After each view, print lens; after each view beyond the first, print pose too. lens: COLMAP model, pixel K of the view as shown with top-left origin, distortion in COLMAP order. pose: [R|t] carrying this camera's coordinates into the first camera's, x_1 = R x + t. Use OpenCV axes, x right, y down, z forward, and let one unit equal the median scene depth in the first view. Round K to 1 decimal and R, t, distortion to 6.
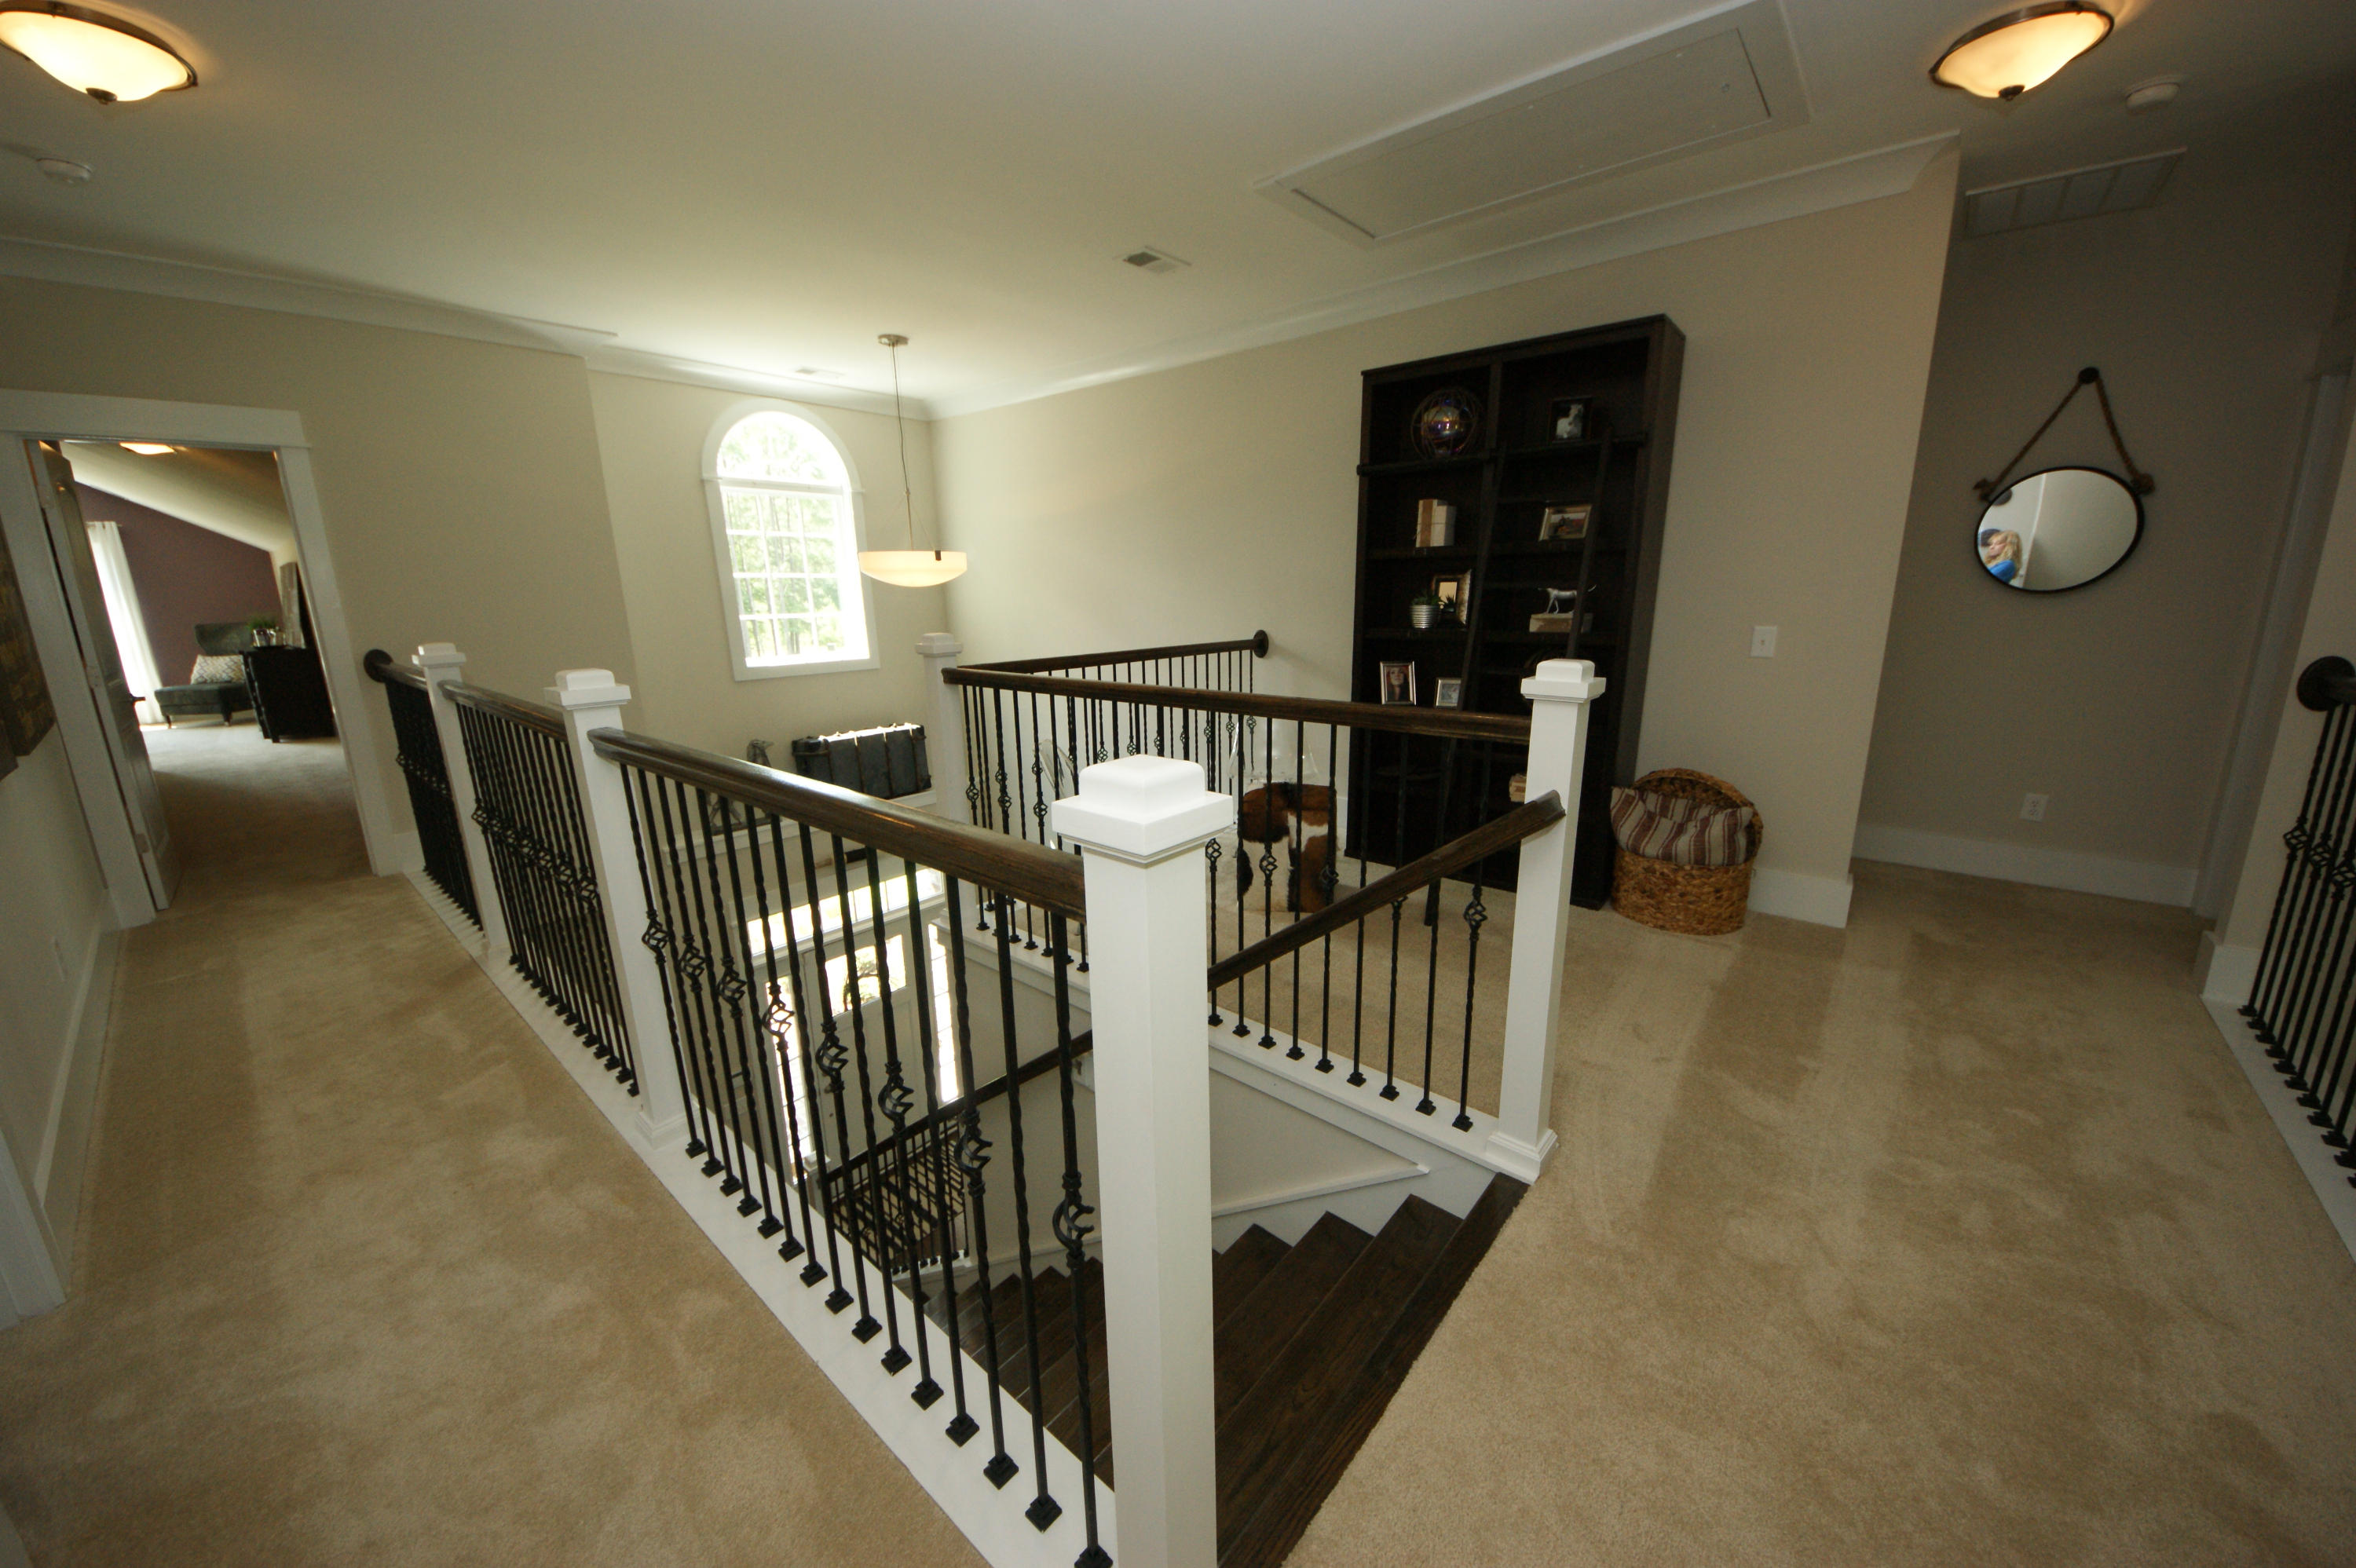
lens RADIAL K [[857.5, 0, 1174.5], [0, 857.5, 789.1], [0, 0, 1]] dist [-0.022947, -0.001163]
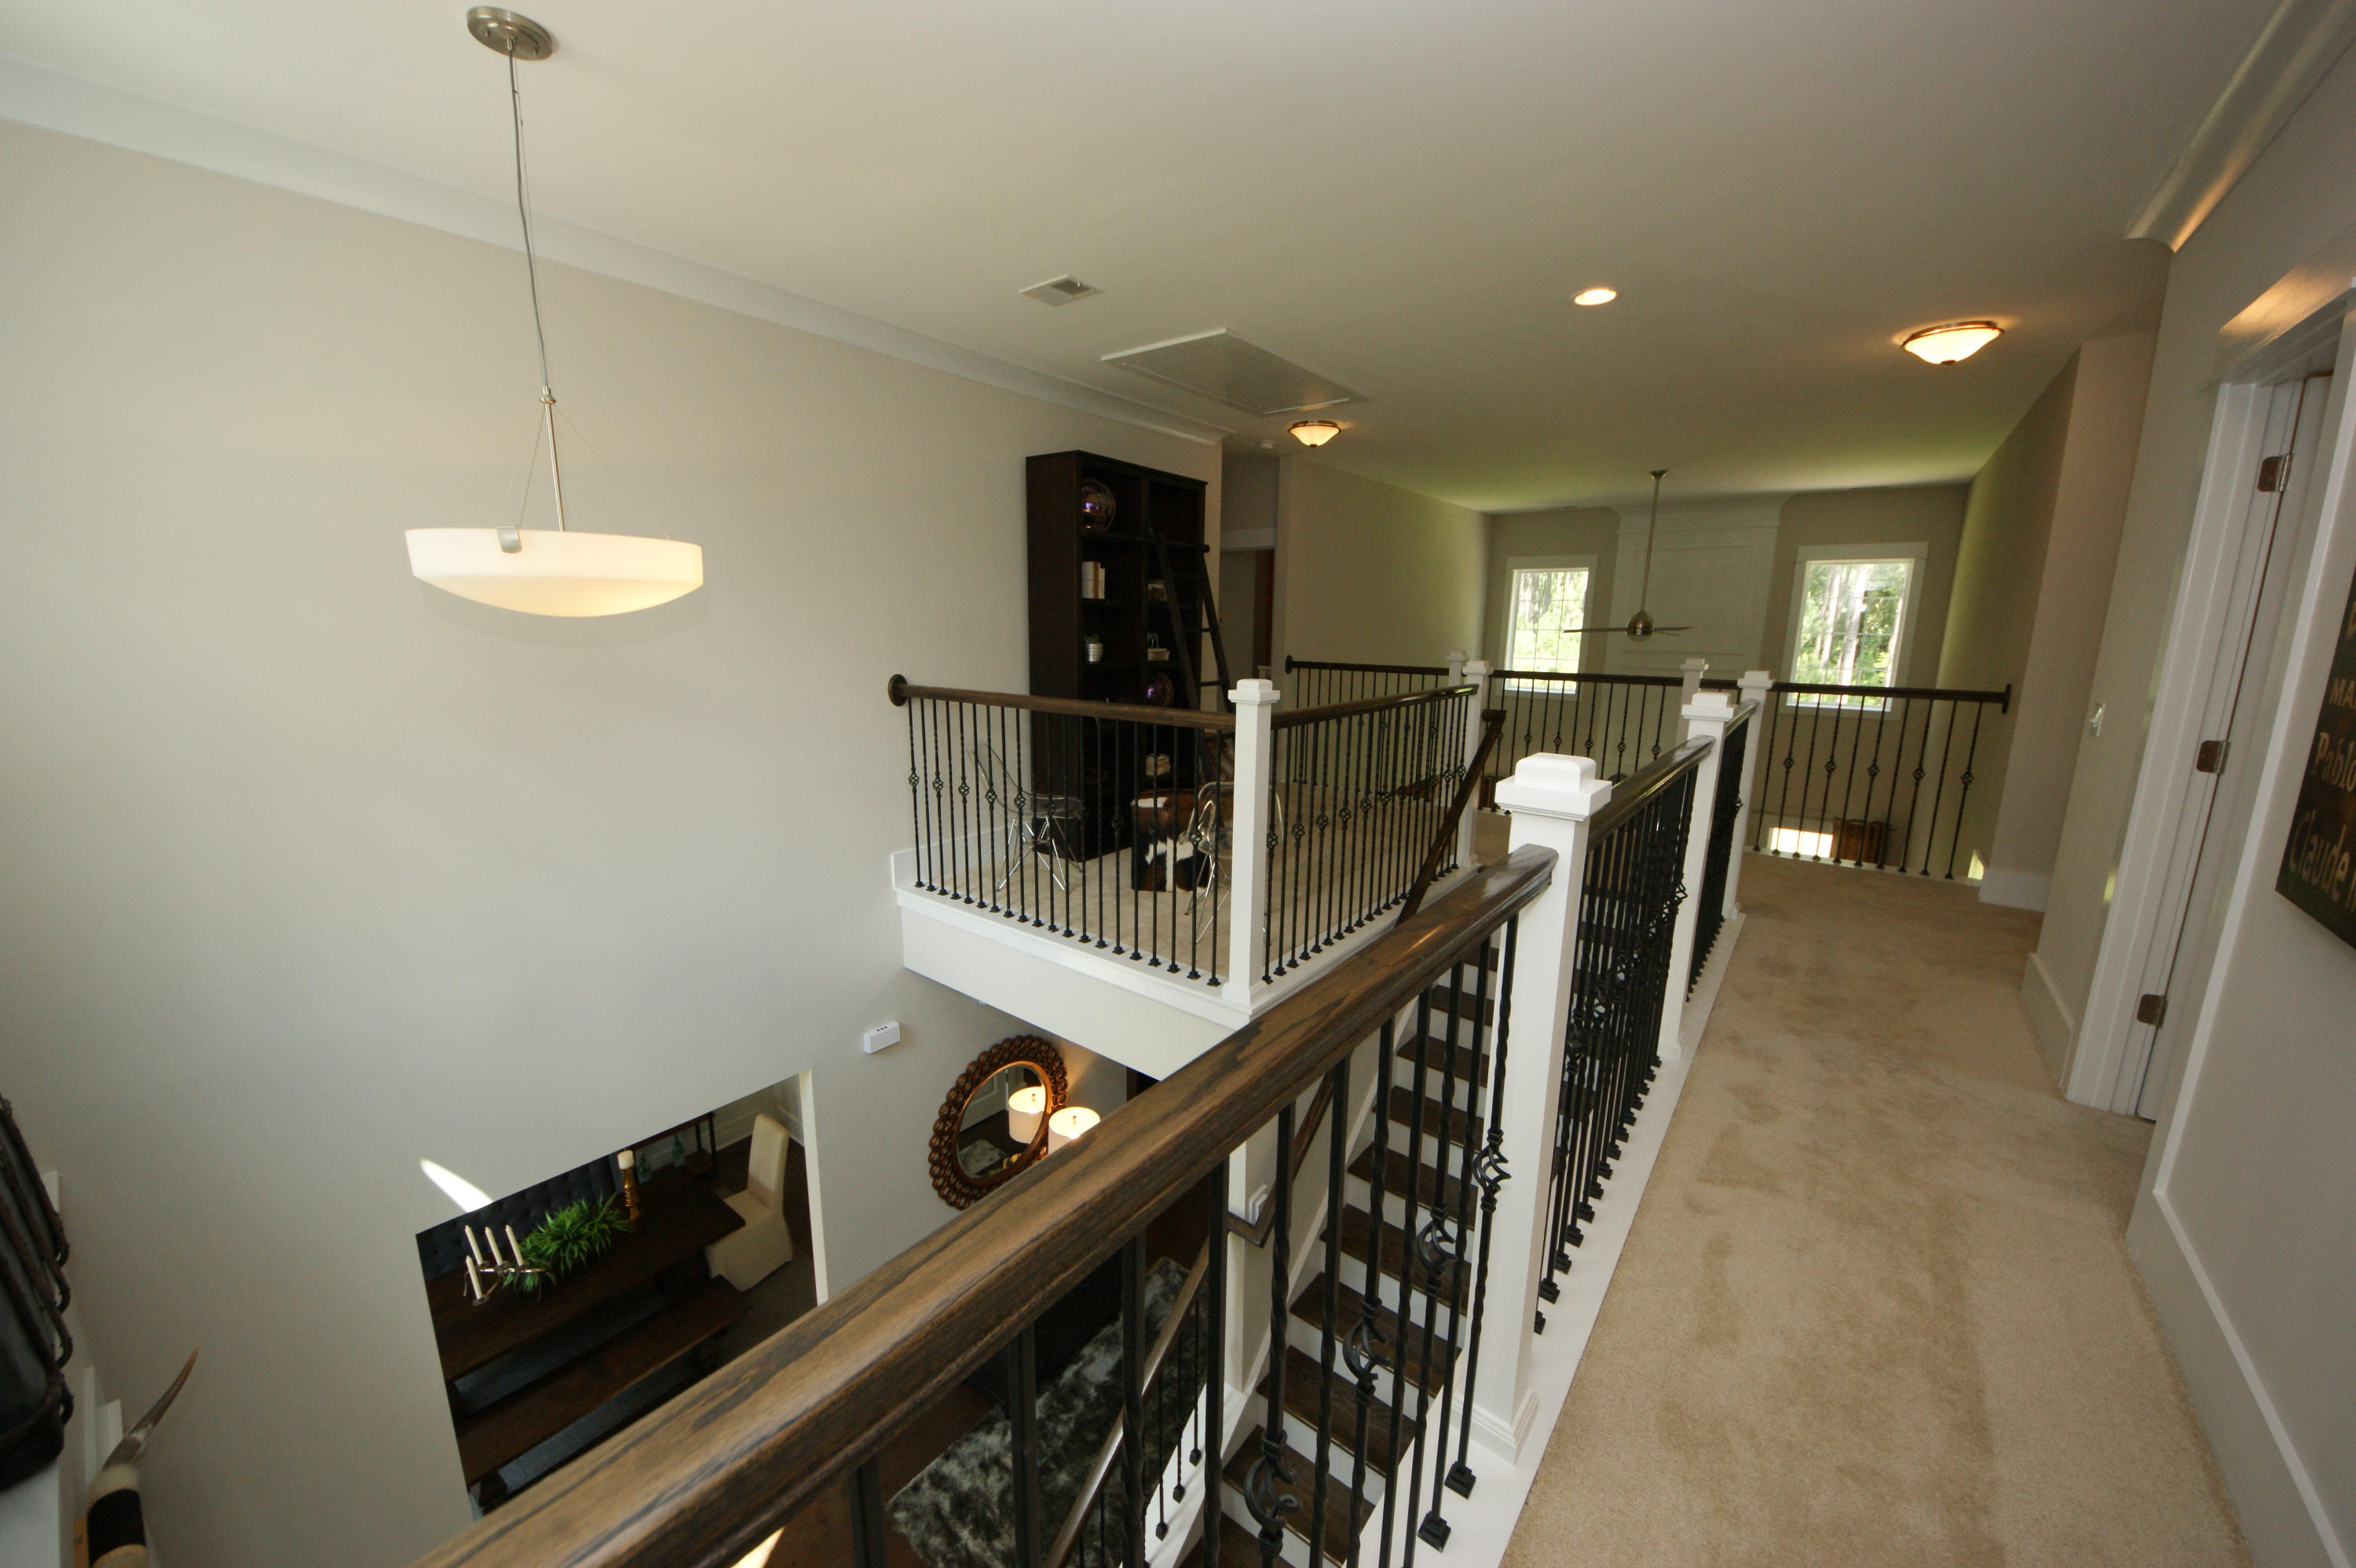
lens RADIAL K [[857.5, 0, 1185.5], [0, 857.5, 774.4], [0, 0, 1]] dist [-0.022947, -0.001163]
pose [[0.998693, 0.011481, 0.049802, 0.240011], [-0.009619, 0.999252, -0.037463, 0.097985], [-0.050195, 0.036935, 0.998056, -0.659476]]
